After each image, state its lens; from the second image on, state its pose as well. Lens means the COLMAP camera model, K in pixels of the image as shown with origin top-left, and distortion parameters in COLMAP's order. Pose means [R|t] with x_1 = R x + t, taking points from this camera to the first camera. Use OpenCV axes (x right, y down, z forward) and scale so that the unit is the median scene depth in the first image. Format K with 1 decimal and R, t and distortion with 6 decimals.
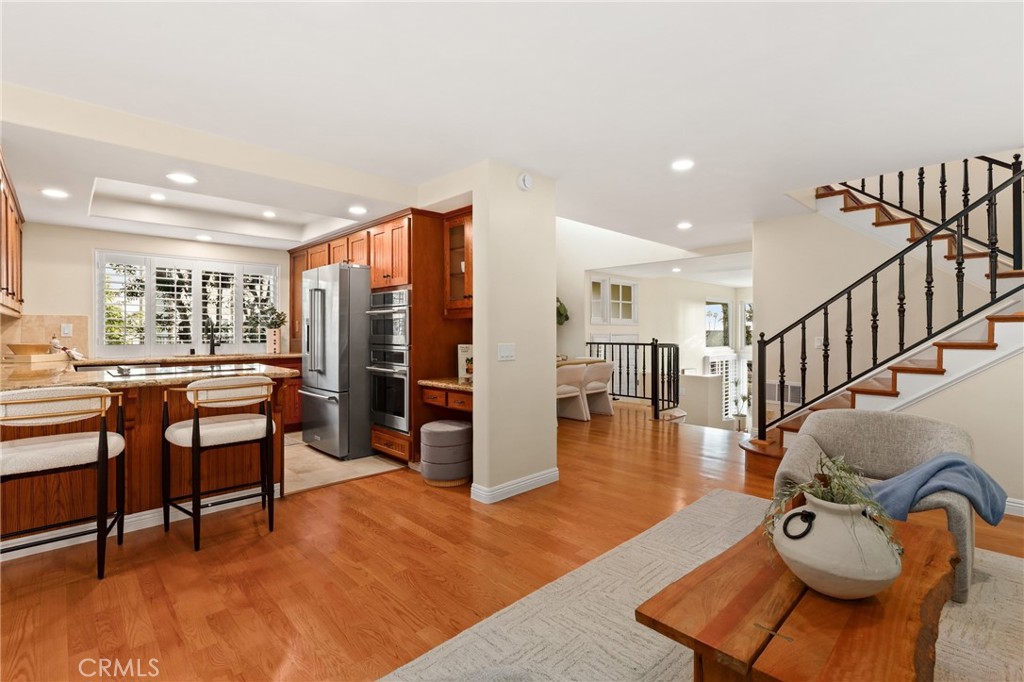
lens RADIAL K [[476.0, 0, 526.5], [0, 476.0, 330.5], [0, 0, 1]] dist [-0.002253, 0.000256]
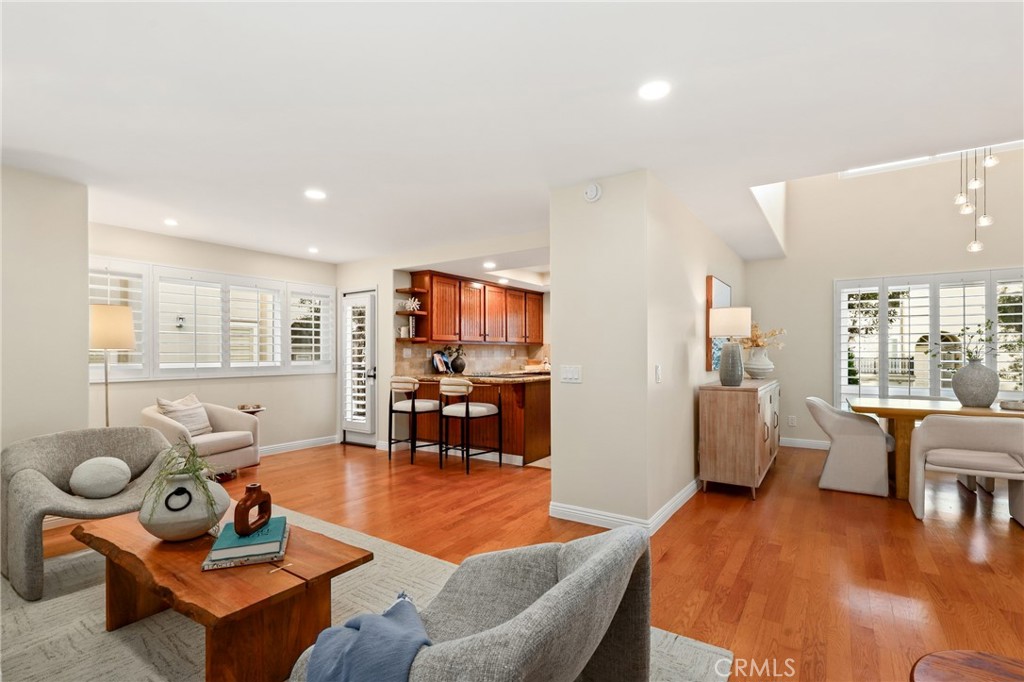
lens RADIAL K [[471.8, 0, 510.6], [0, 471.8, 351.8], [0, 0, 1]] dist [-0.002739, -0.000501]
pose [[0.184648, -0.001533, -0.982803, 0.718866], [0.003794, 0.999992, -0.000847, -0.001239], [0.982797, -0.003573, 0.184653, 0.549835]]
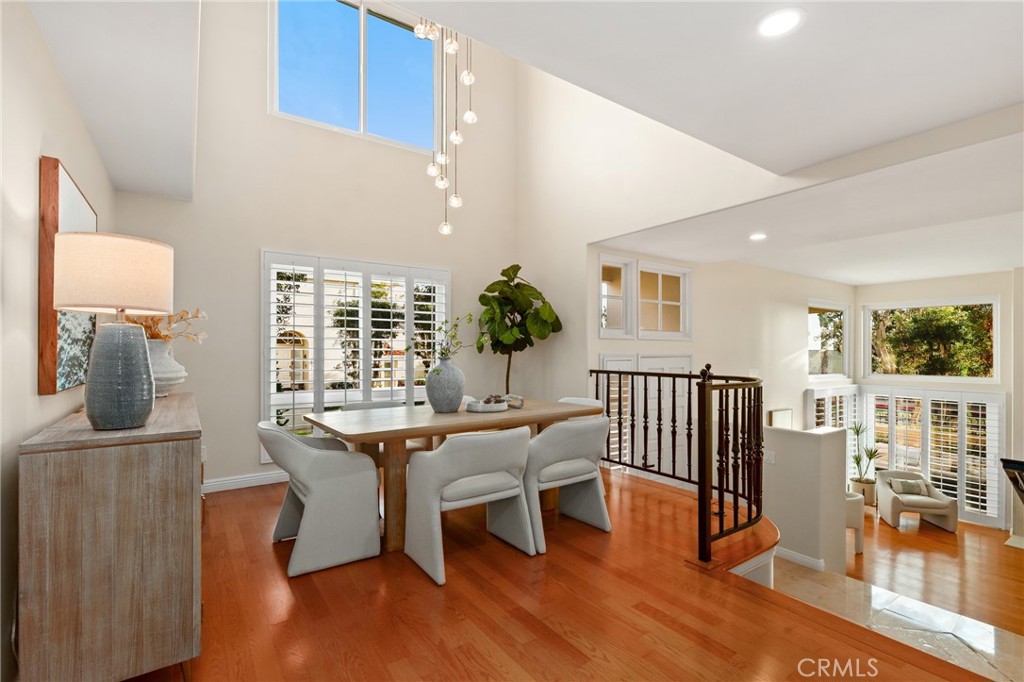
lens RADIAL K [[472.6, 0, 519.3], [0, 472.6, 352.9], [0, 0, 1]] dist [0.002112, -0.000114]
pose [[0.985615, 0.007256, -0.168851, 0.267744], [-0.005675, 0.999935, 0.009847, -0.001014], [0.168911, -0.008747, 0.985592, 0.824296]]
